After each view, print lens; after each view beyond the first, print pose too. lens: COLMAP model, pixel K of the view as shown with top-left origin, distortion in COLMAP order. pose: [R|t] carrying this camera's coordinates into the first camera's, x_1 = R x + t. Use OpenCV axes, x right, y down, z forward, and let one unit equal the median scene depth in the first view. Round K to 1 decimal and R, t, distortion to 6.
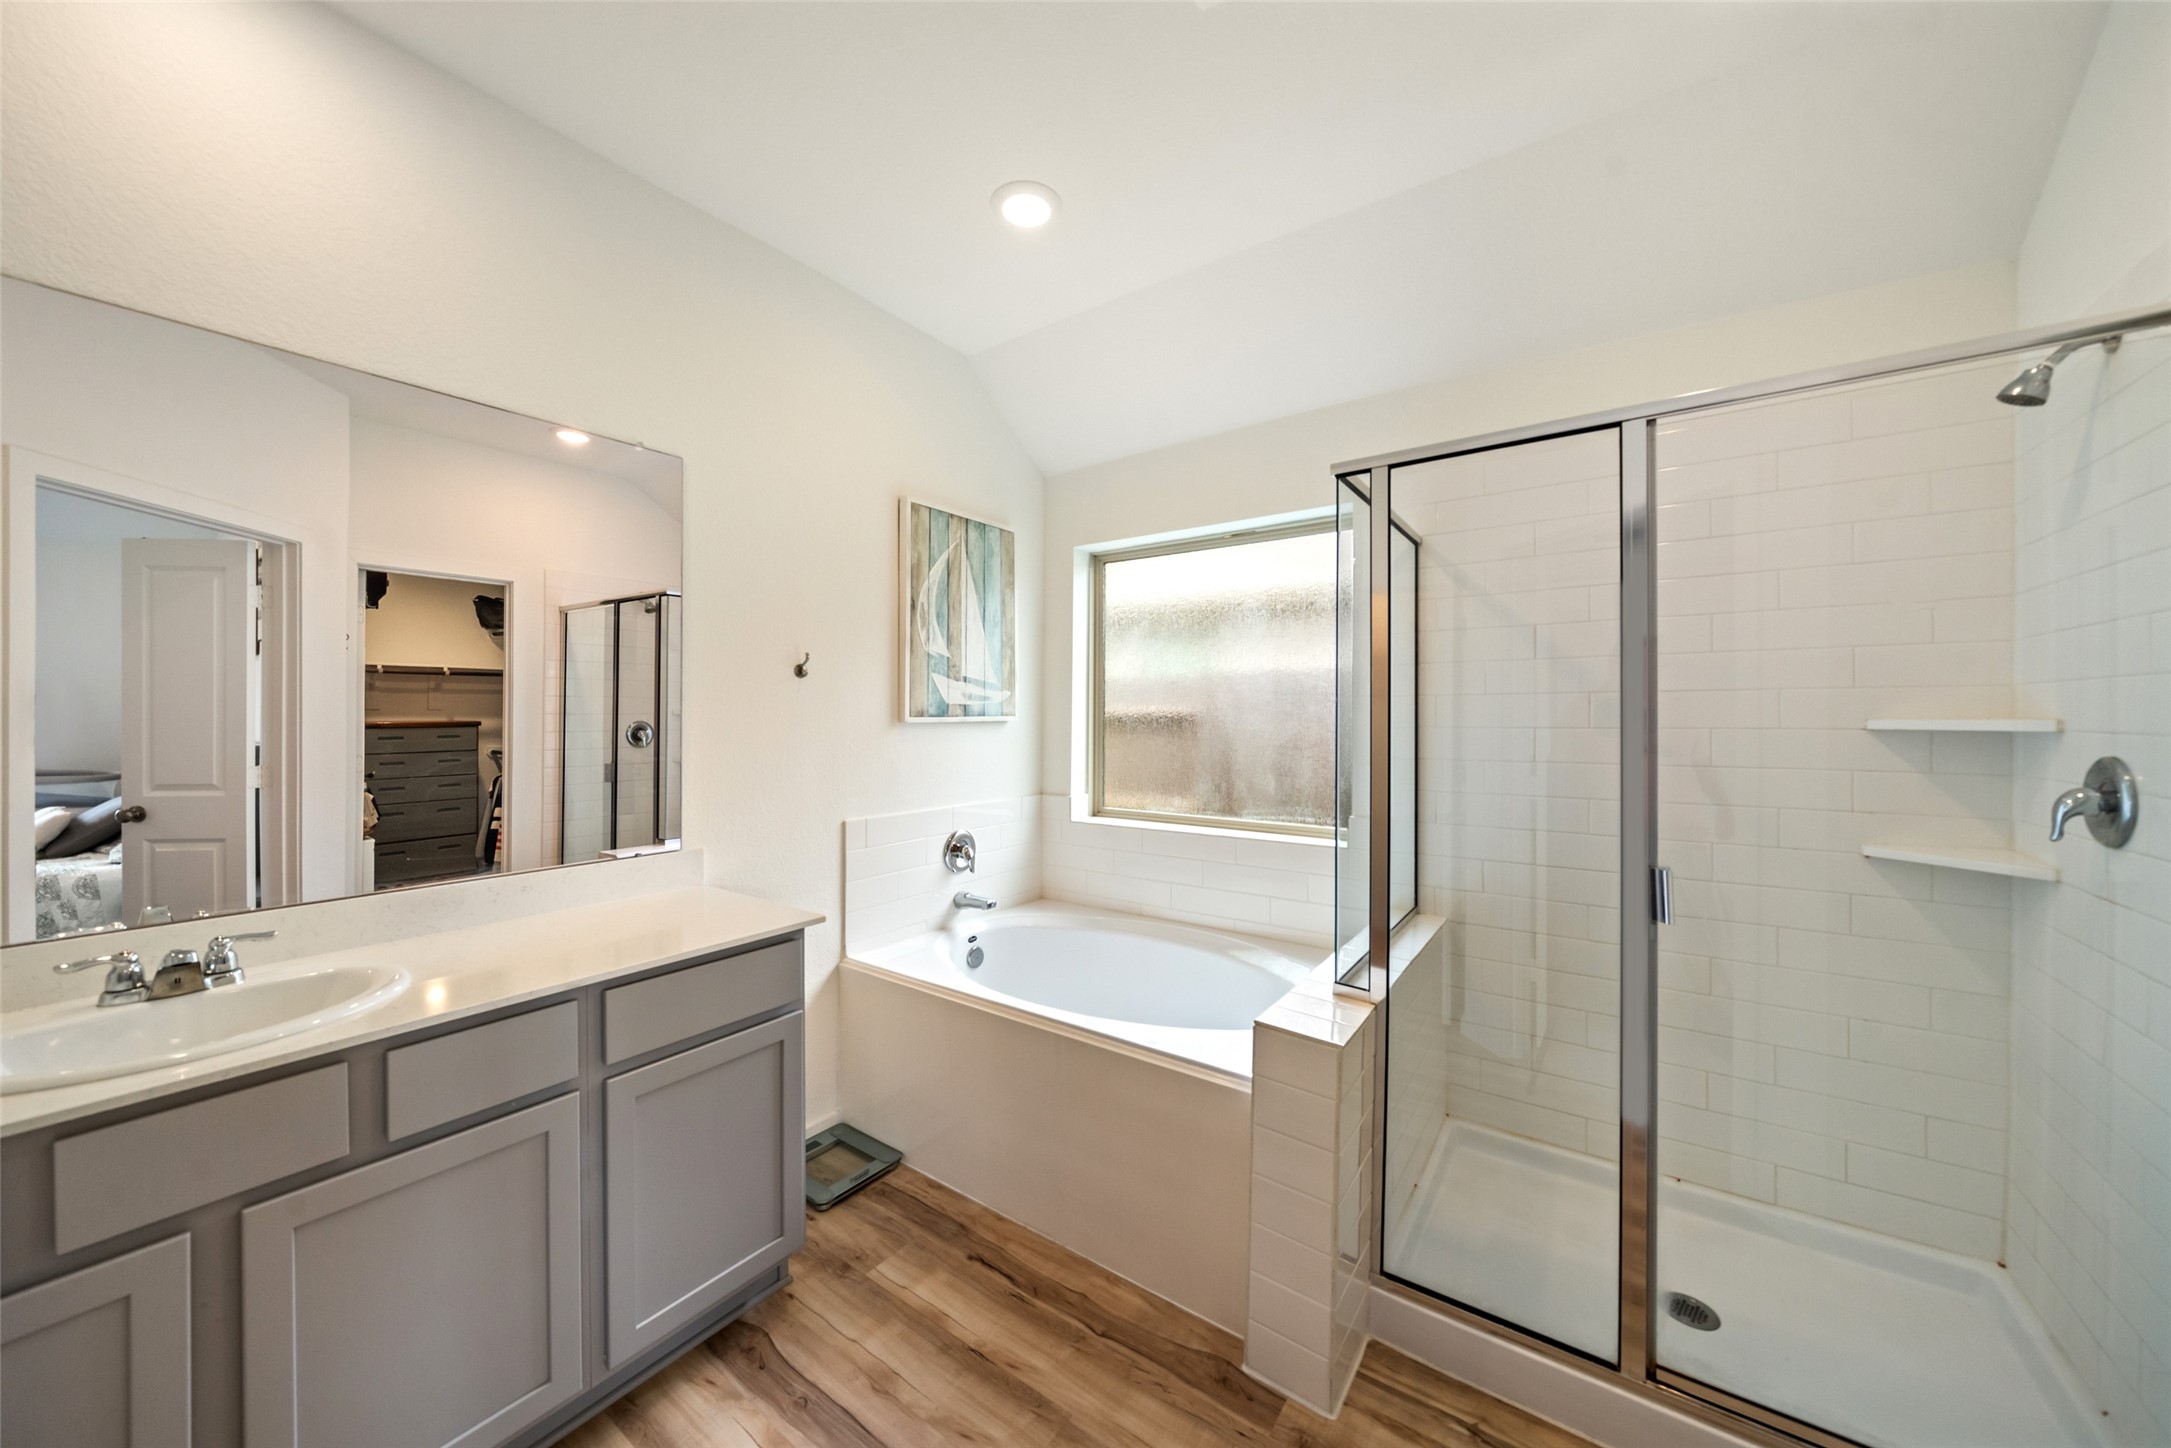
lens RADIAL K [[757.7, 0, 1085.7], [0, 757.7, 719.1], [0, 0, 1]] dist [0.000934, 0.000020]
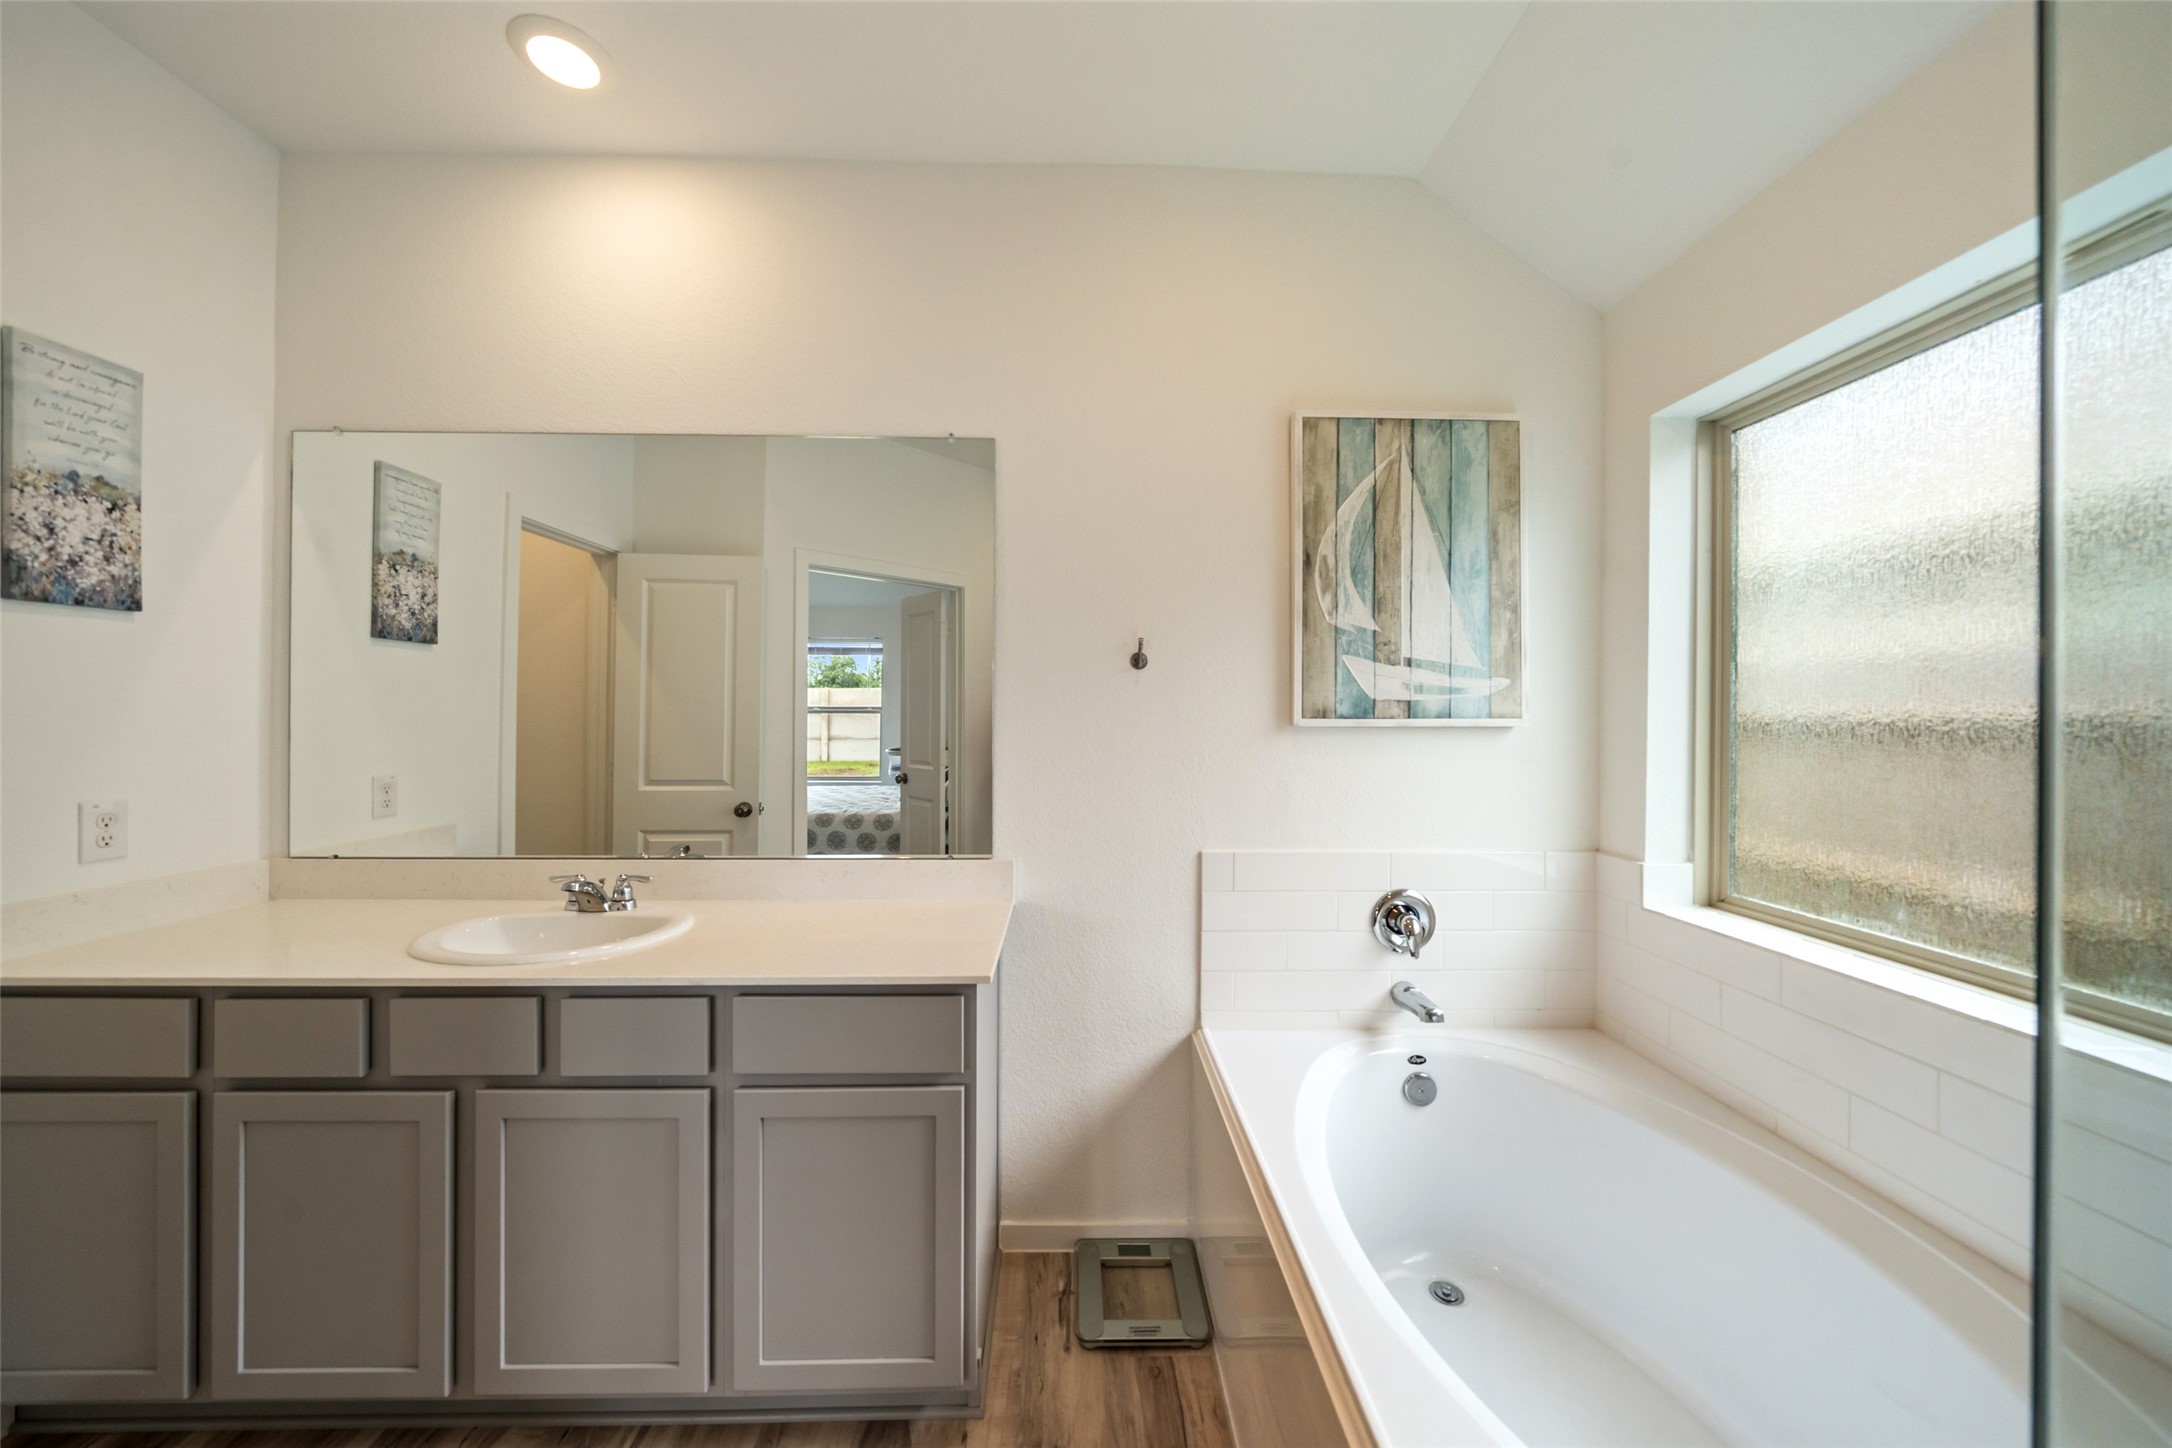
lens RADIAL K [[770.0, 0, 1086.8], [0, 770.0, 712.9], [0, 0, 1]] dist [-0.000703, 0.000091]
pose [[0.603844, 0.001157, -0.797101, 0.212282], [-0.010157, 0.999929, -0.006243, -0.001238], [0.797038, 0.011866, 0.603813, 0.379173]]
